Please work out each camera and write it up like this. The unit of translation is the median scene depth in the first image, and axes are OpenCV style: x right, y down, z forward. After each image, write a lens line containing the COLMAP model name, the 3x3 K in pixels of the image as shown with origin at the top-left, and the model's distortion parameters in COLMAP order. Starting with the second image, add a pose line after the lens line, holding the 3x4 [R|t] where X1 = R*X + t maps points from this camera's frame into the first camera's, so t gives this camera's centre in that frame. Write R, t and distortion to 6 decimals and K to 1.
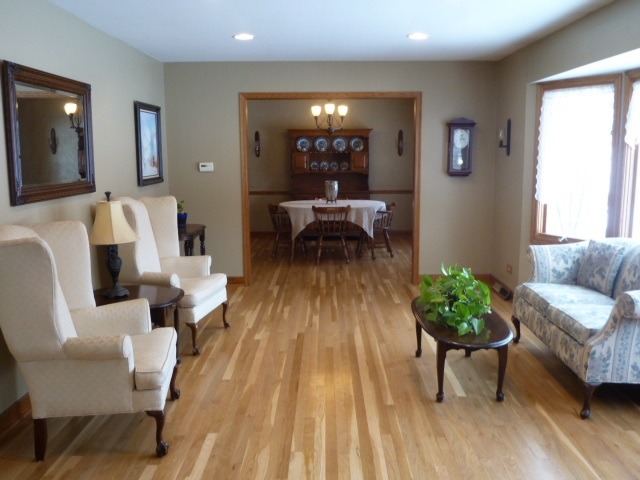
lens RADIAL K [[607.0, 0, 319.8], [0, 607.0, 239.9], [0, 0, 1]] dist [-0.017150, -0.015549]
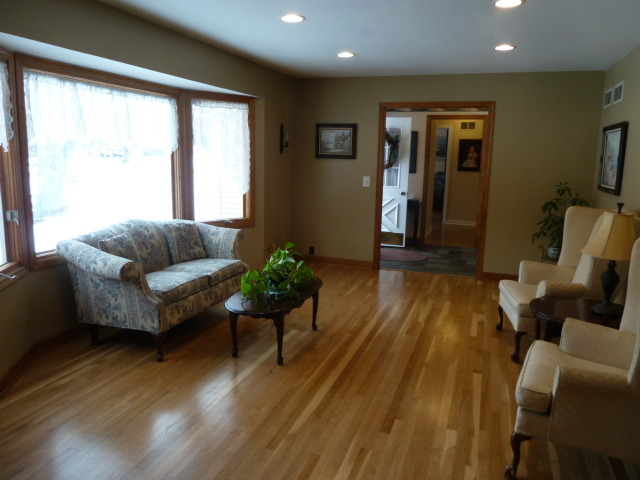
lens RADIAL K [[484.6, 0, 319.4], [0, 484.6, 239.8], [0, 0, 1]] dist [0.001581, 0.000219]
pose [[-0.947181, -0.072482, 0.312400, -0.140174], [0.029851, 0.949969, 0.310916, -0.262840], [-0.319306, 0.303819, -0.897629, 1.774262]]
